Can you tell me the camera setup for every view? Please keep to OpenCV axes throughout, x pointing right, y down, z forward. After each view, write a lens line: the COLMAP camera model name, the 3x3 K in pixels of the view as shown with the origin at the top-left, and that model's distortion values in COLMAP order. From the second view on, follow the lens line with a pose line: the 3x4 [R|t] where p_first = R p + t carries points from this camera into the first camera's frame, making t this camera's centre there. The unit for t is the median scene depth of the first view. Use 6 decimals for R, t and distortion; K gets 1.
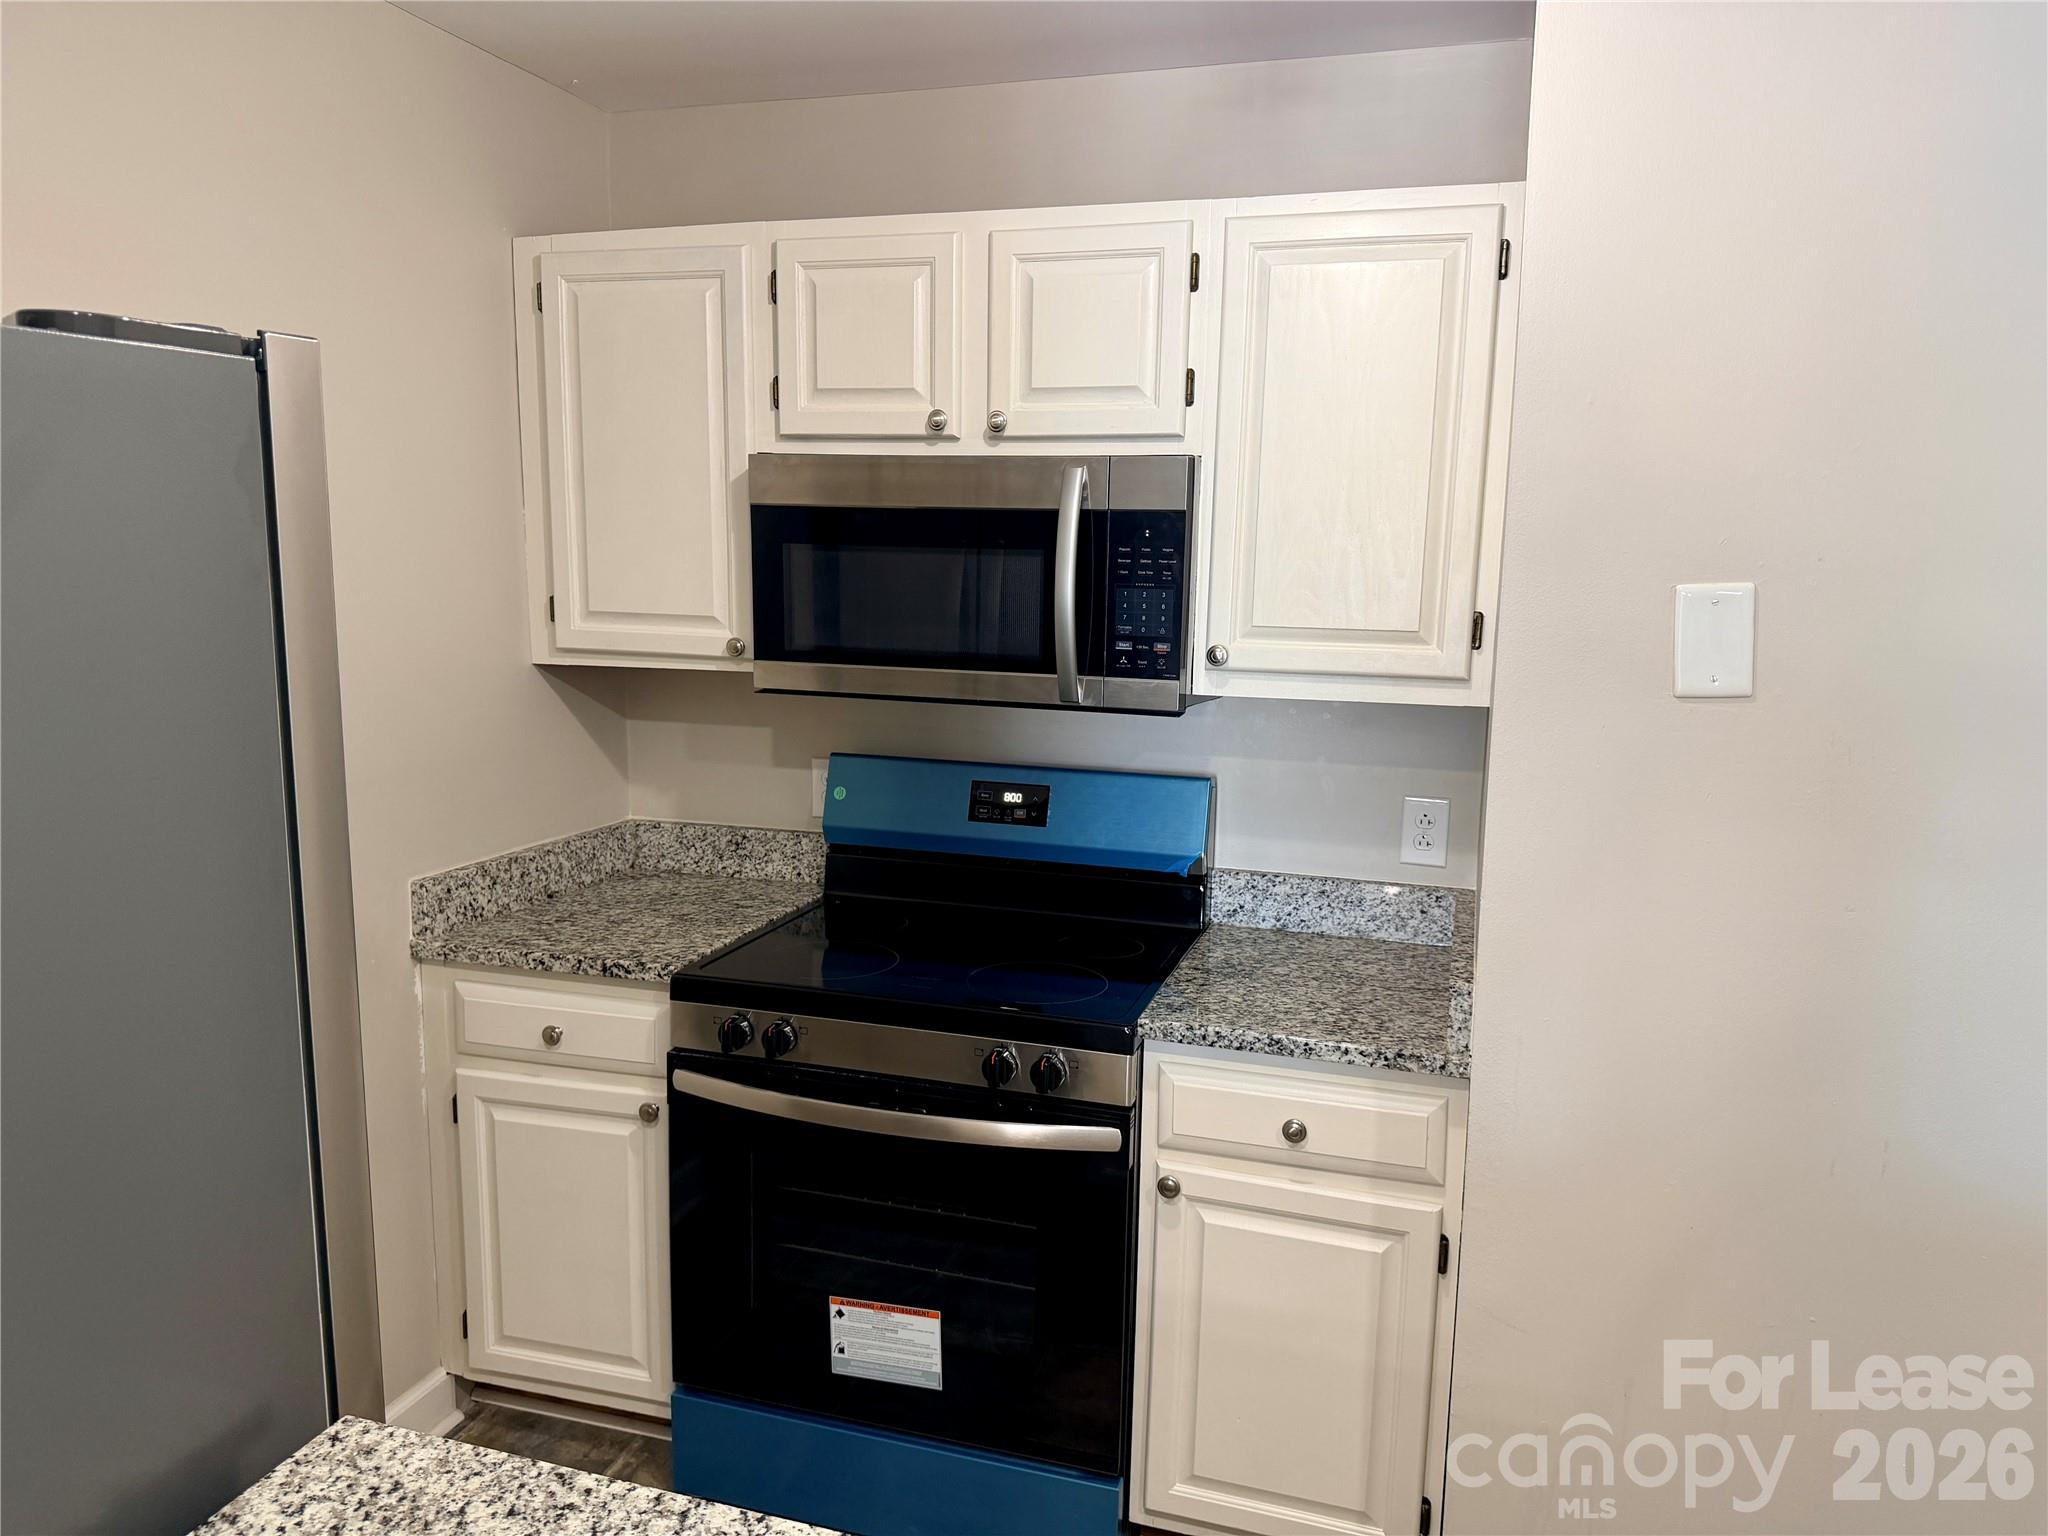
lens RADIAL K [[1433.2, 0, 1035.6], [0, 1433.2, 765.0], [0, 0, 1]] dist [0.075673, -0.109240]
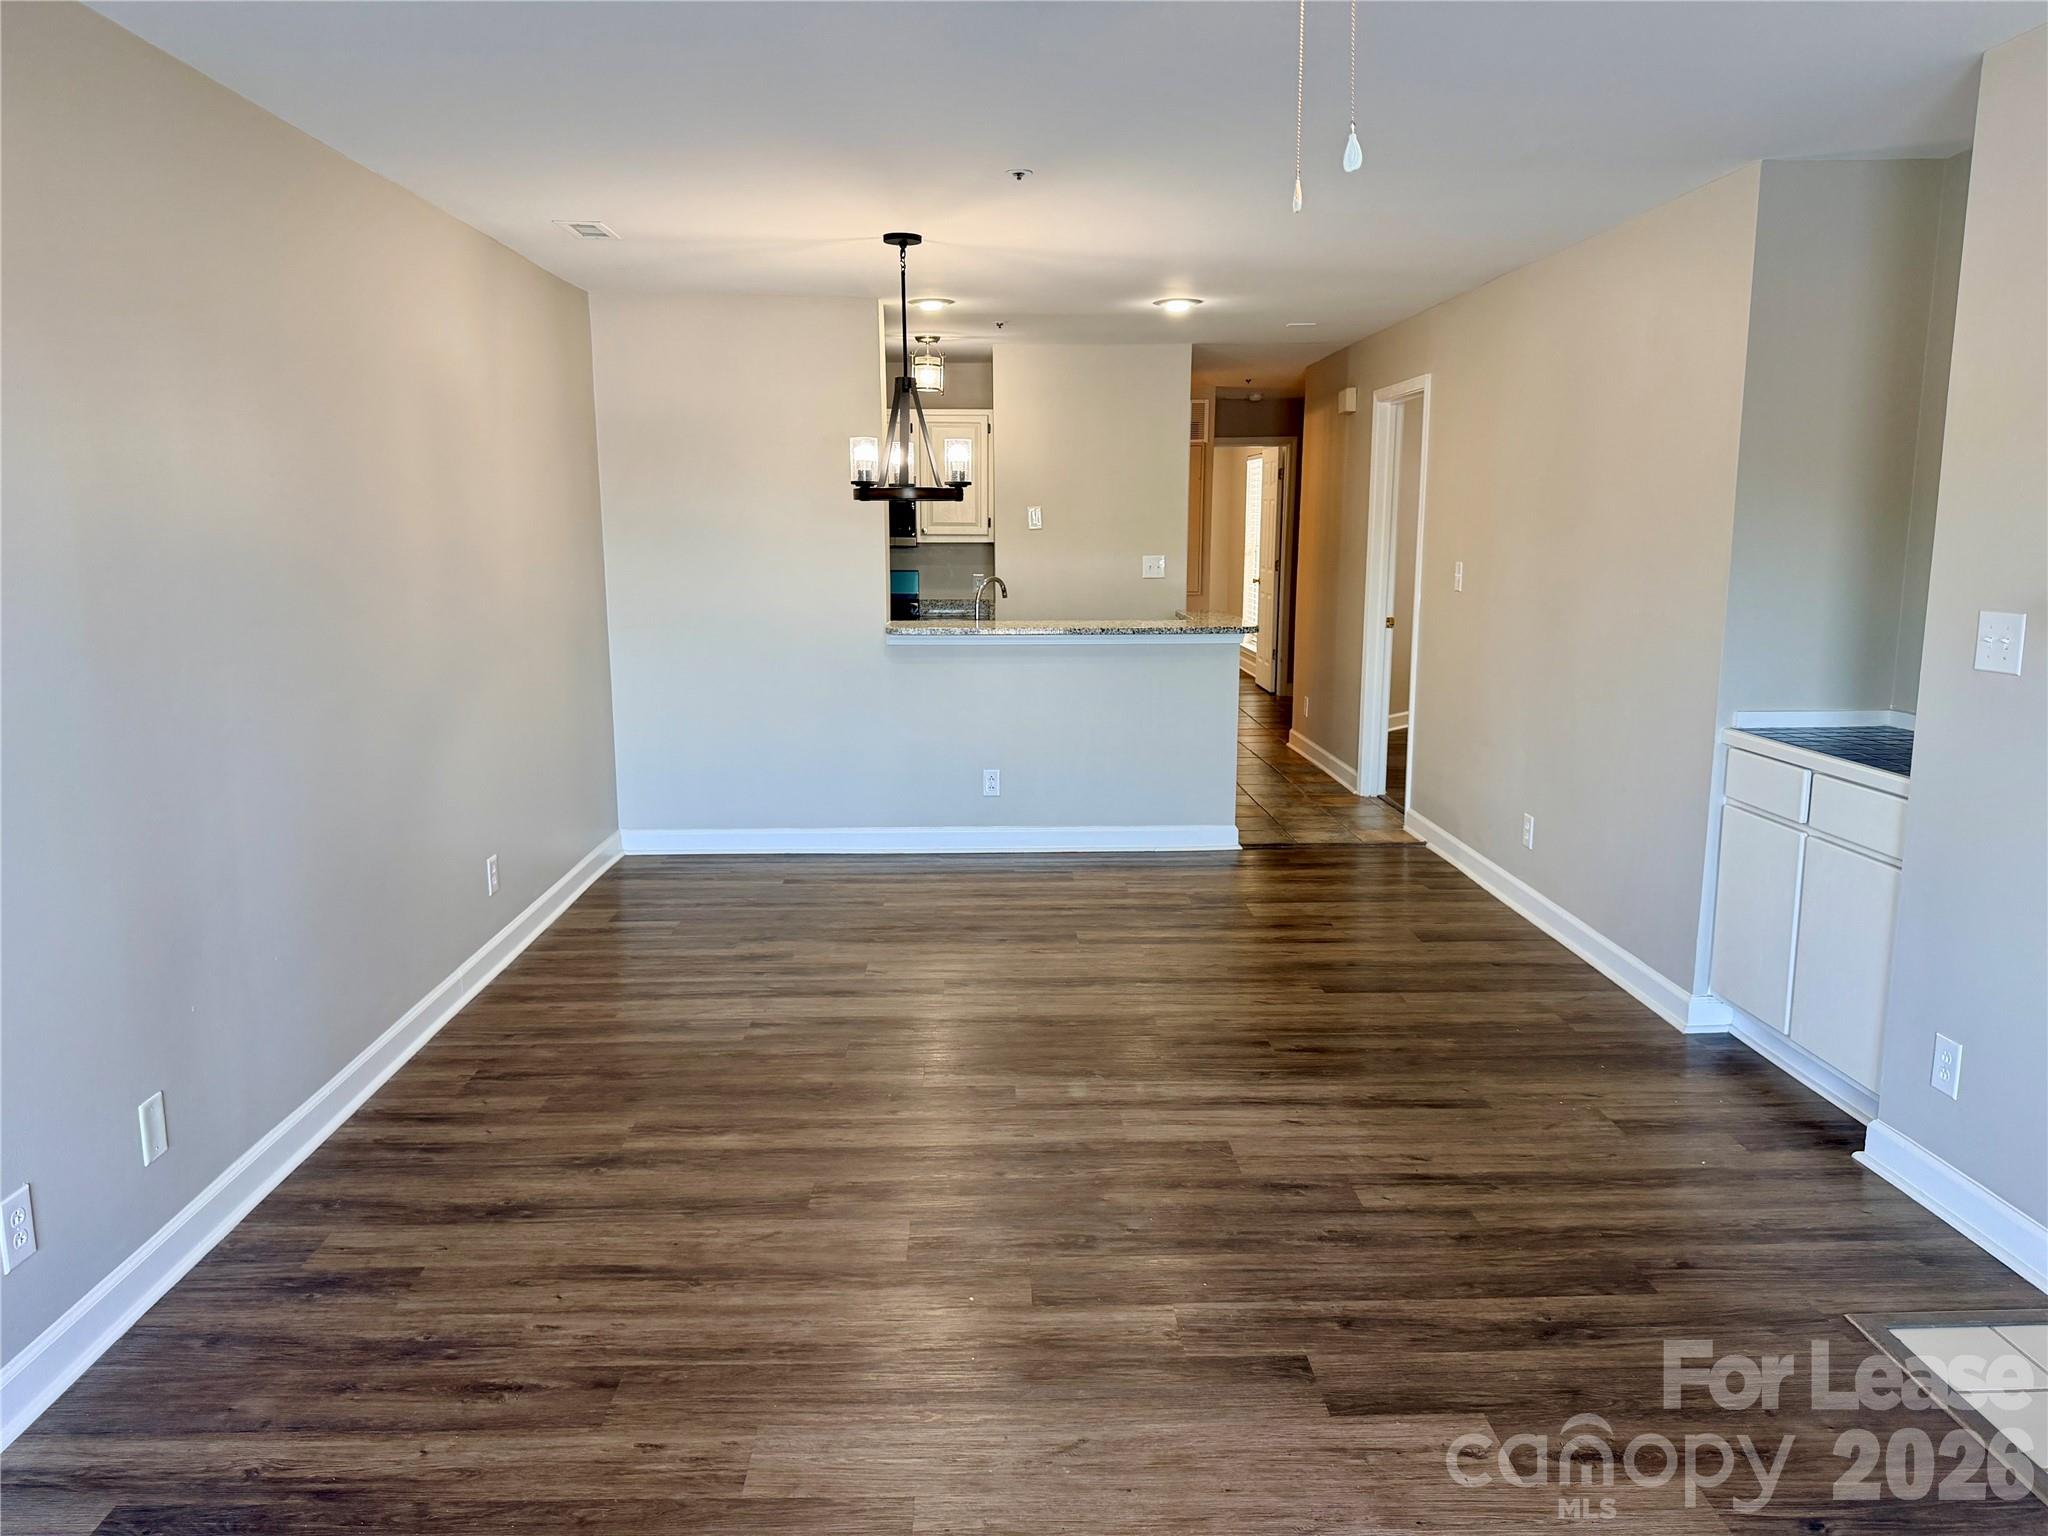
lens RADIAL K [[1433.2, 0, 1019.7], [0, 1433.2, 765.4], [0, 0, 1]] dist [0.075673, -0.109240]
pose [[0.944505, -0.071722, 0.320571, -0.864012], [0.067418, 0.997423, 0.024519, 0.450101], [-0.321503, -0.001546, 0.946907, -2.566692]]
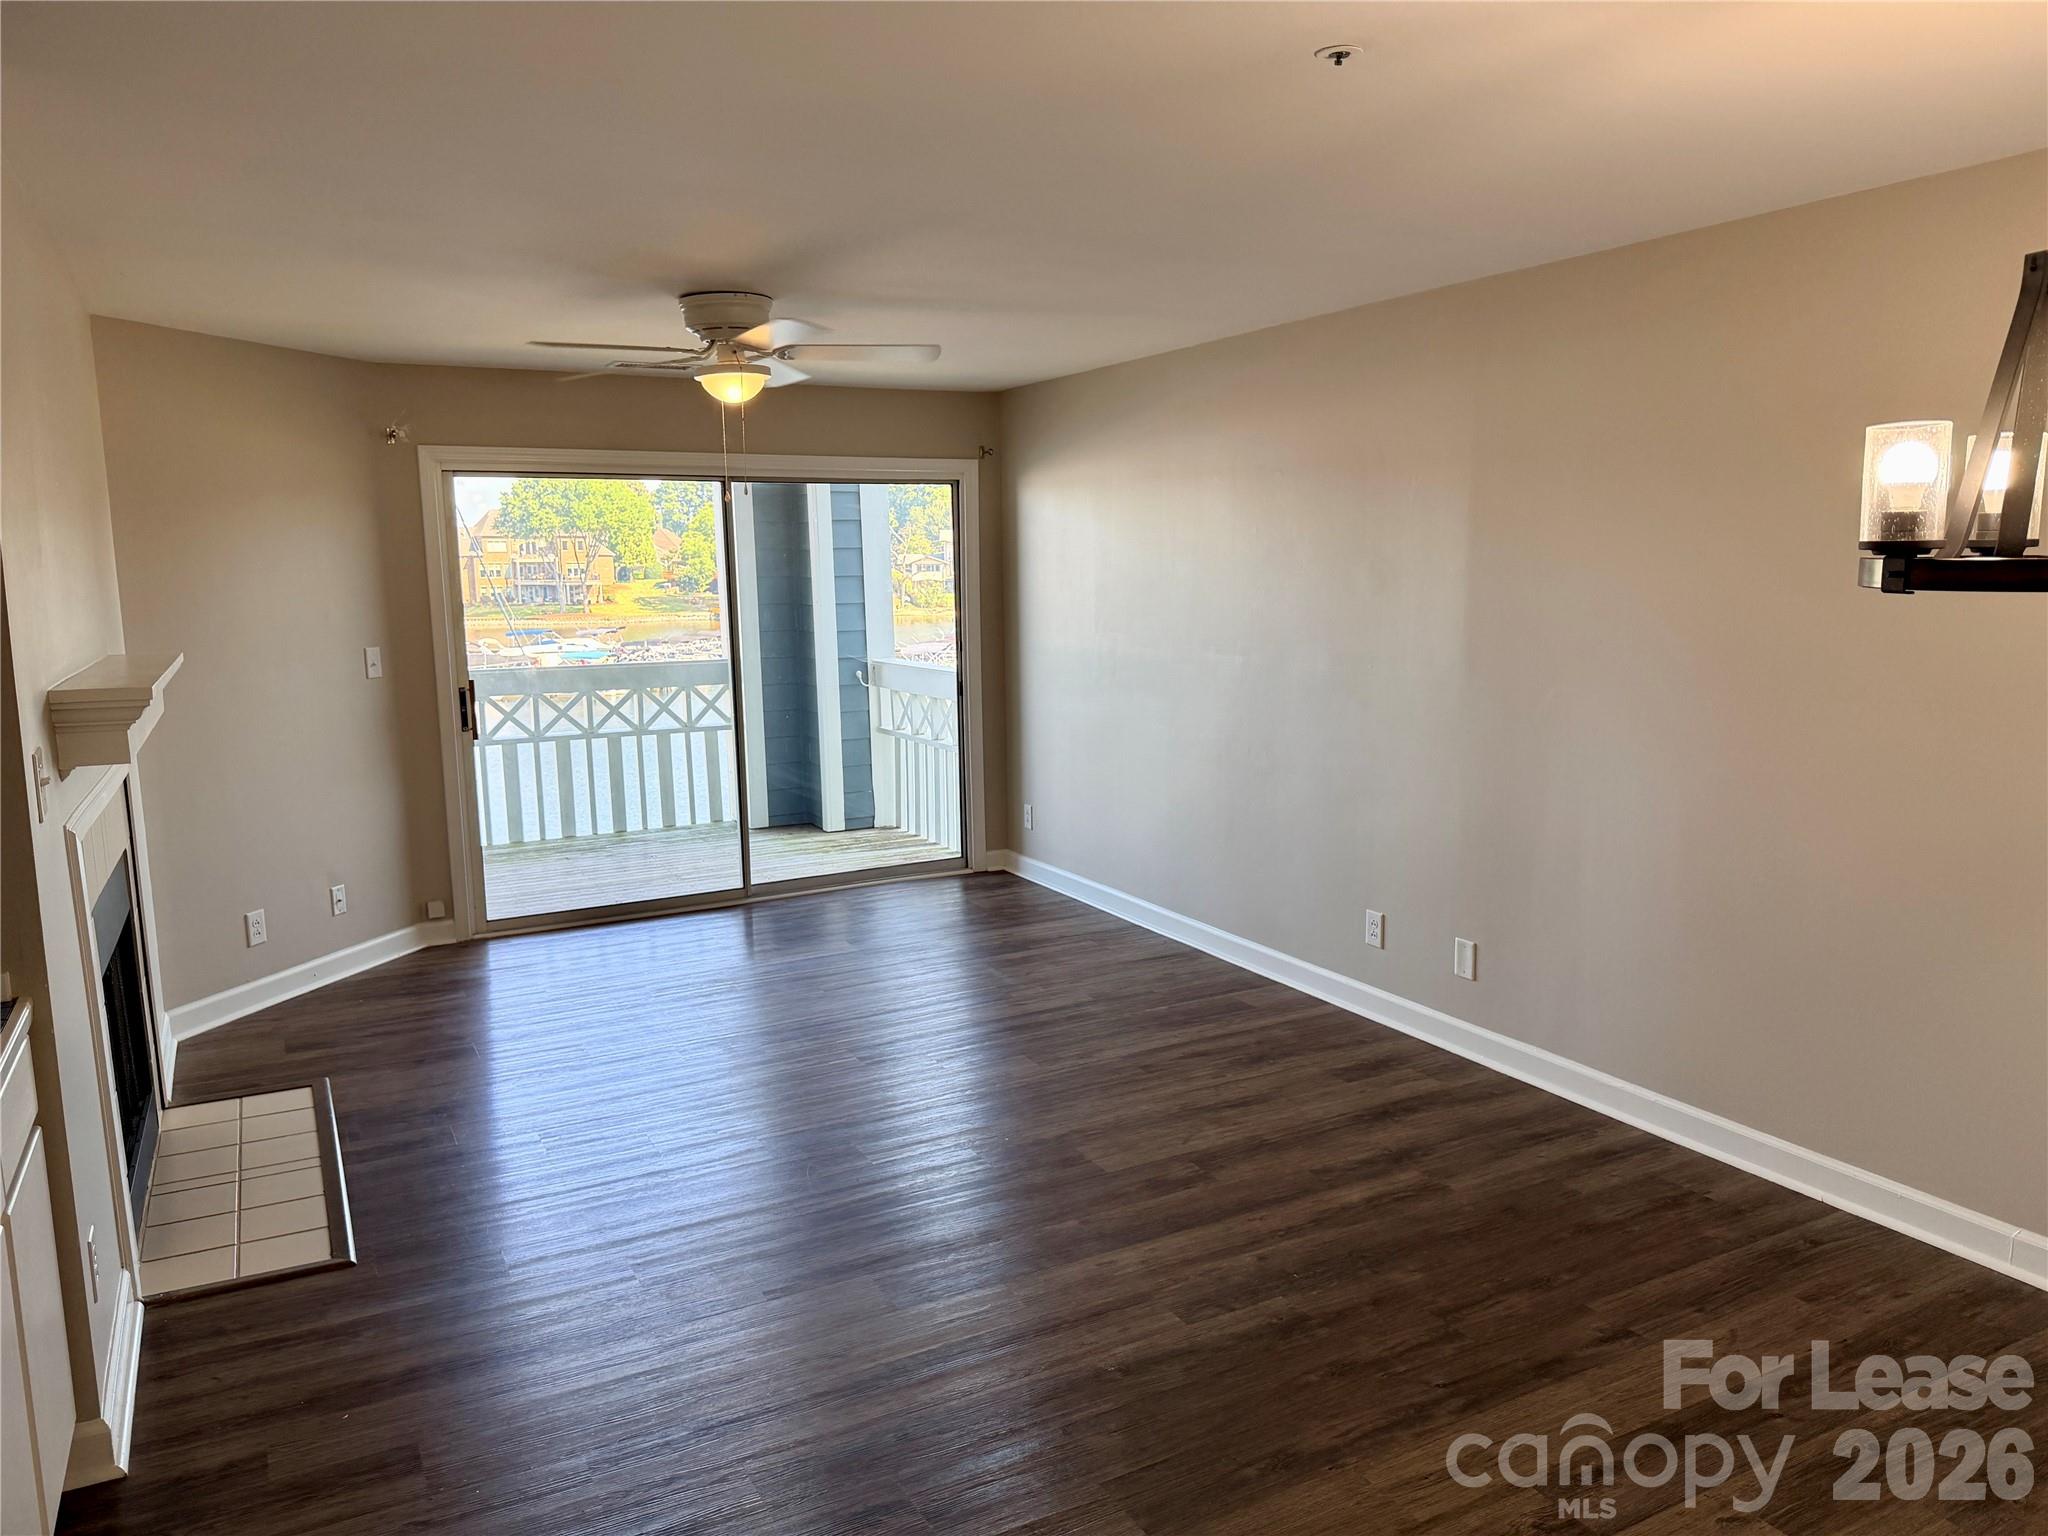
lens RADIAL K [[1433.2, 0, 1042.5], [0, 1433.2, 751.2], [0, 0, 1]] dist [0.075673, -0.109240]
pose [[-0.692149, 0.090080, -0.716111, 0.627625], [-0.111760, 0.966838, 0.229640, 0.063626], [0.713049, 0.238978, -0.659129, -0.343558]]
